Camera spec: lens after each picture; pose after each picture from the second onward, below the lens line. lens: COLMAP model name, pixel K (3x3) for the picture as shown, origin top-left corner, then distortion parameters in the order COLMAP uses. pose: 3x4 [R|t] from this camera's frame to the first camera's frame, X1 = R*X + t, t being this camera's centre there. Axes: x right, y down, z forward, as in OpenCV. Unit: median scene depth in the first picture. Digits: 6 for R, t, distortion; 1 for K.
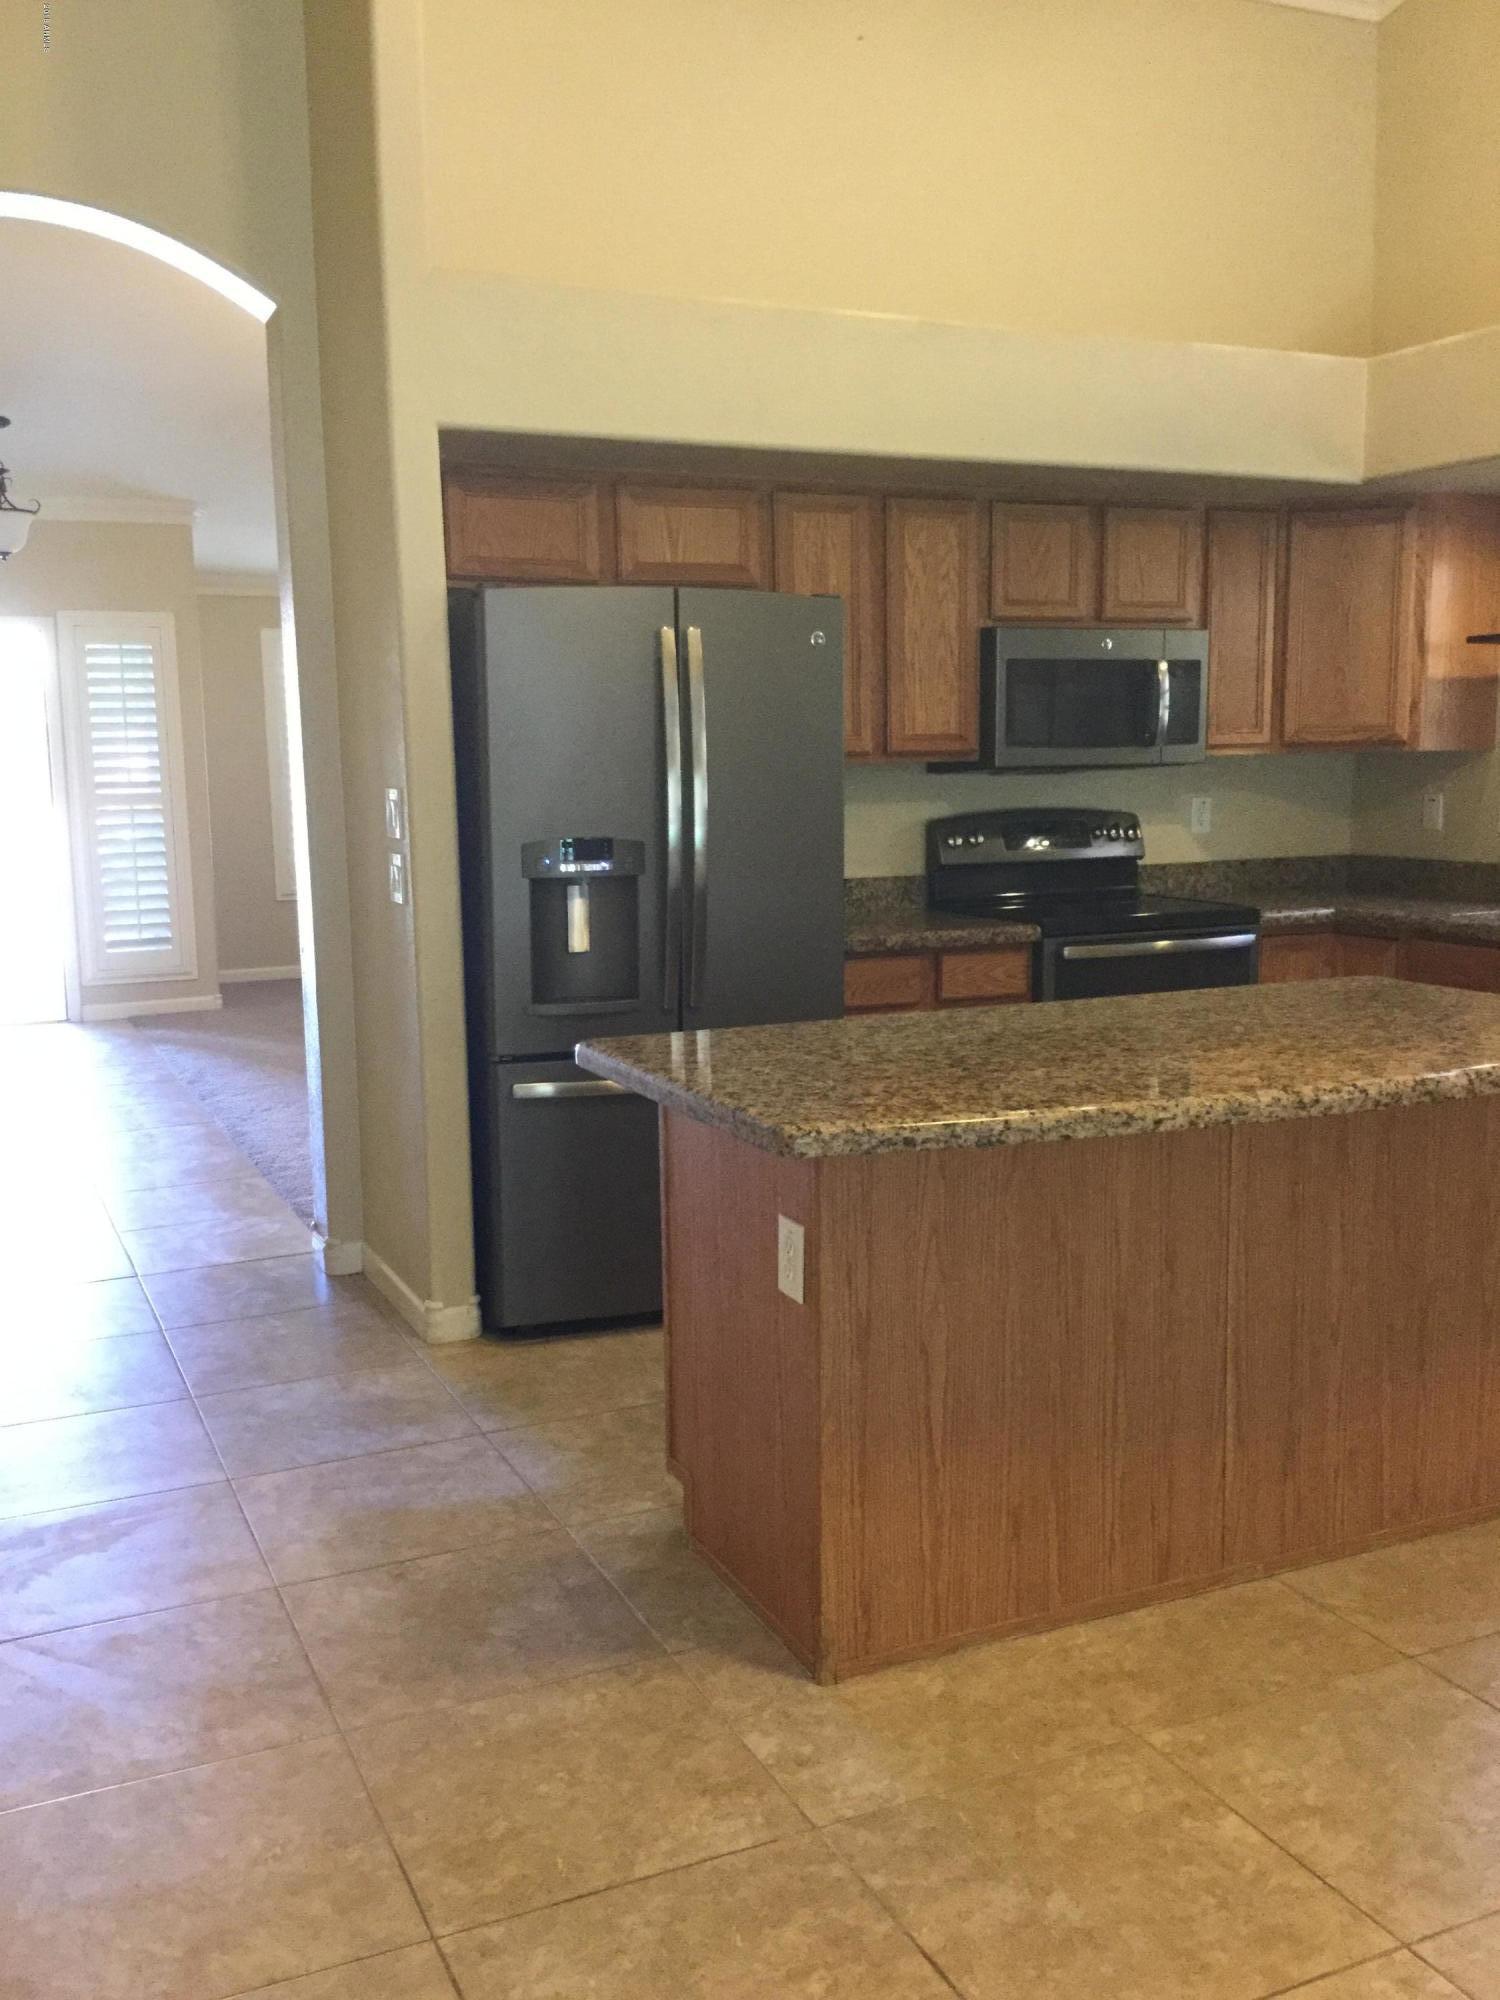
lens RADIAL K [[1829.2, 0, 742.2], [0, 1829.2, 1007.2], [0, 0, 1]] dist [0.055540, -0.074591]
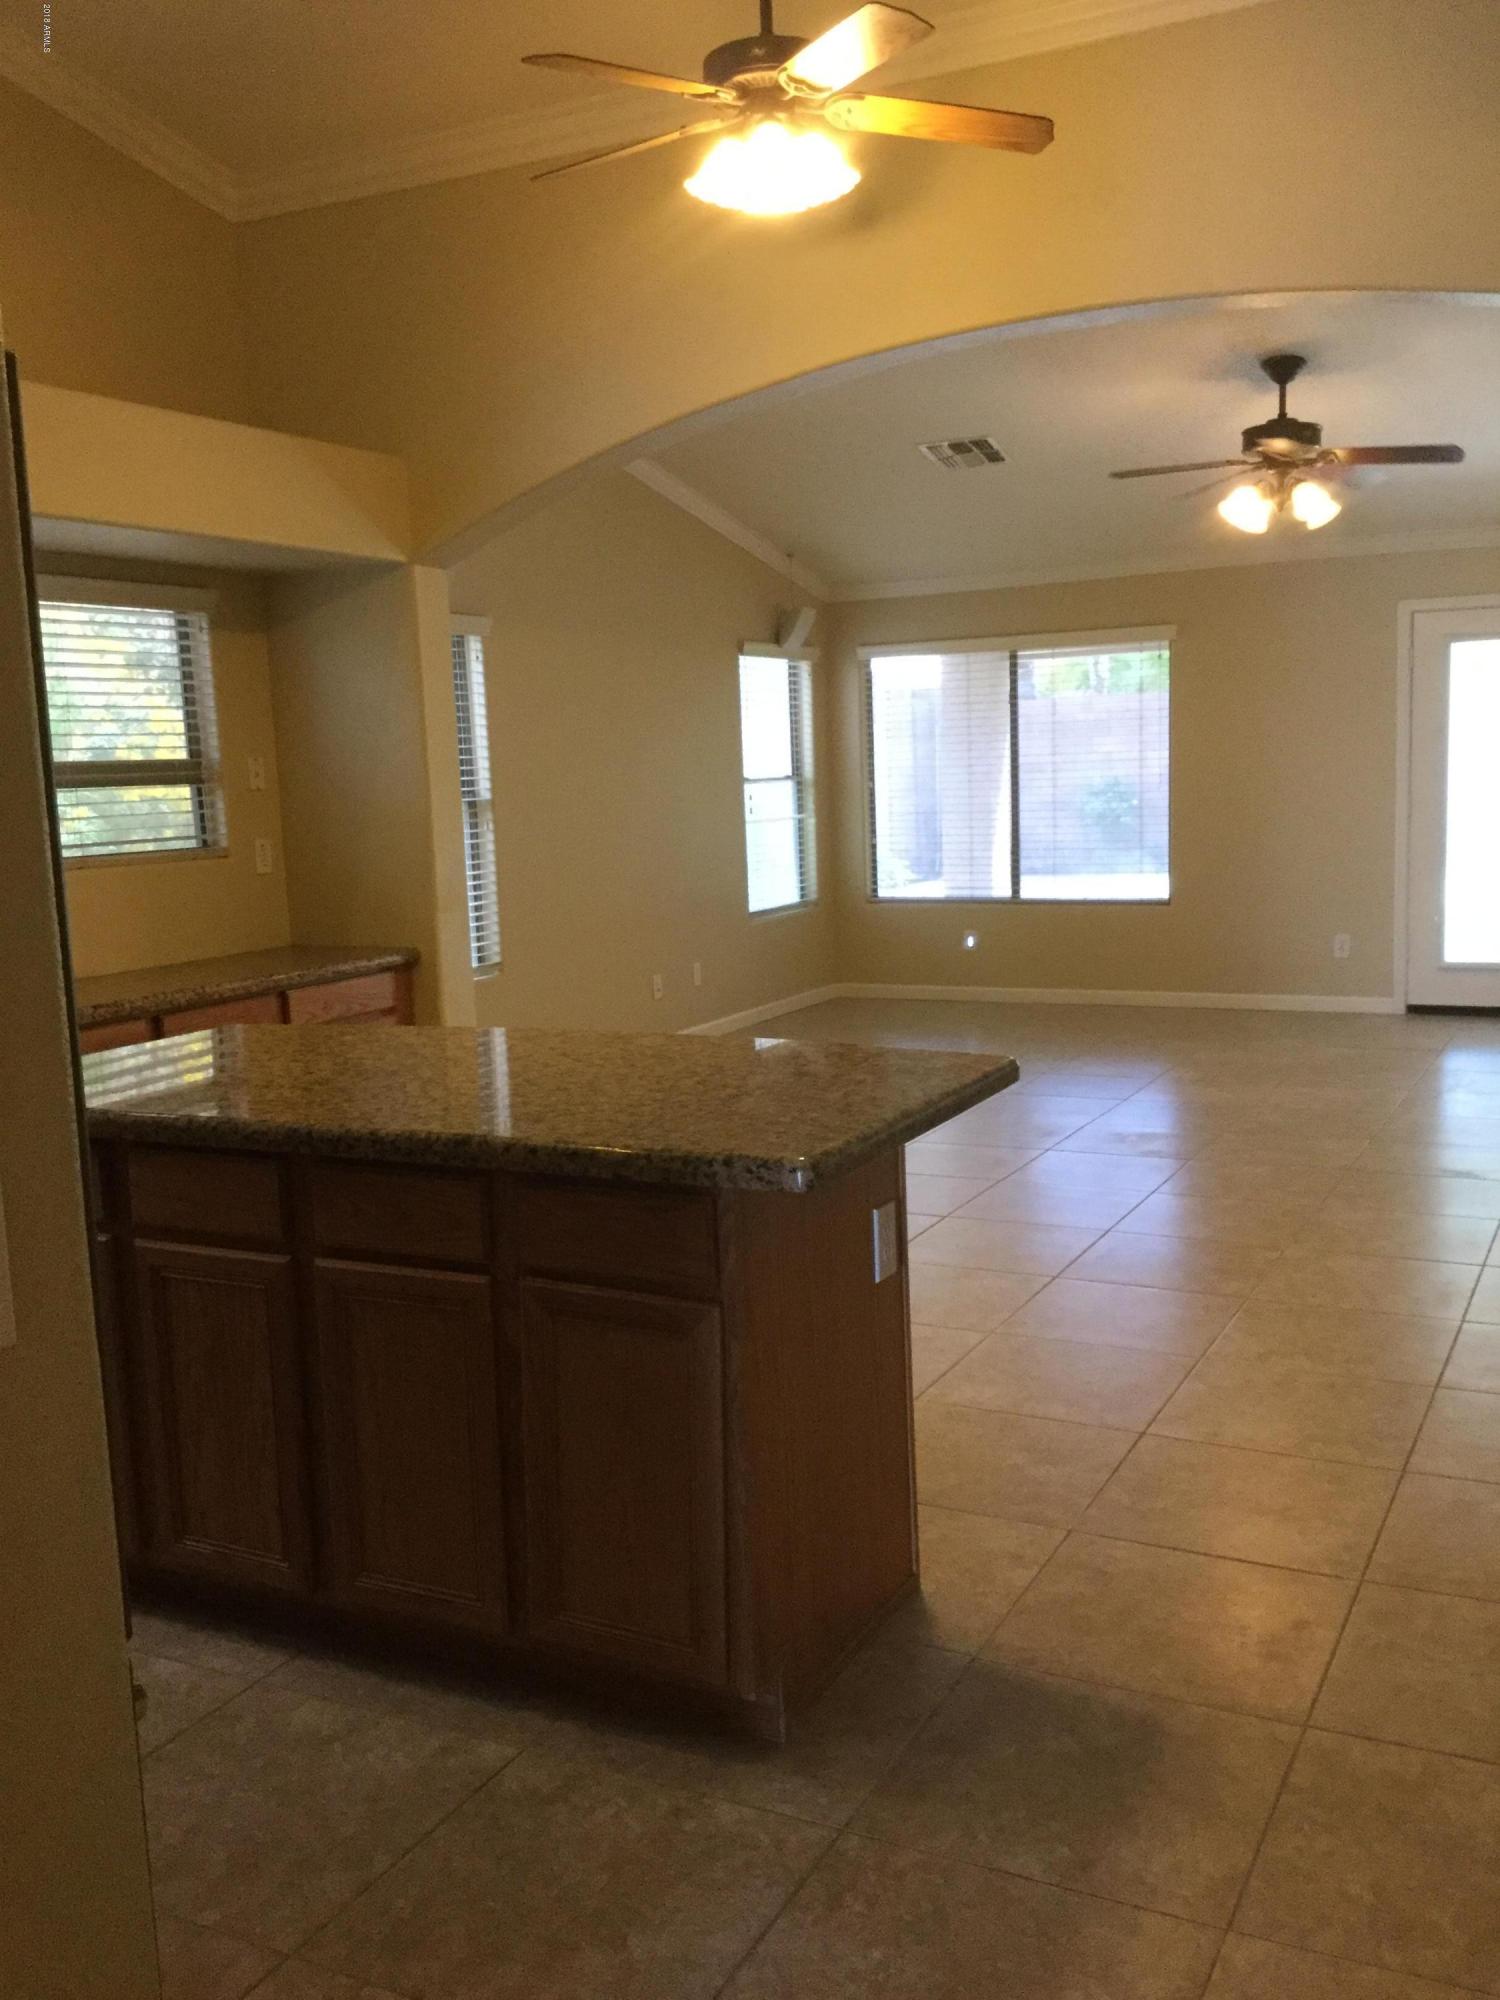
lens RADIAL K [[1768.1, 0, 749.5], [0, 1768.1, 1022.4], [0, 0, 1]] dist [0.113809, -0.194572]
pose [[-0.616629, -0.078635, 0.783317, -0.760399], [0.152178, 0.964327, 0.216601, -0.239262], [-0.772406, 0.252766, -0.582665, 1.683190]]
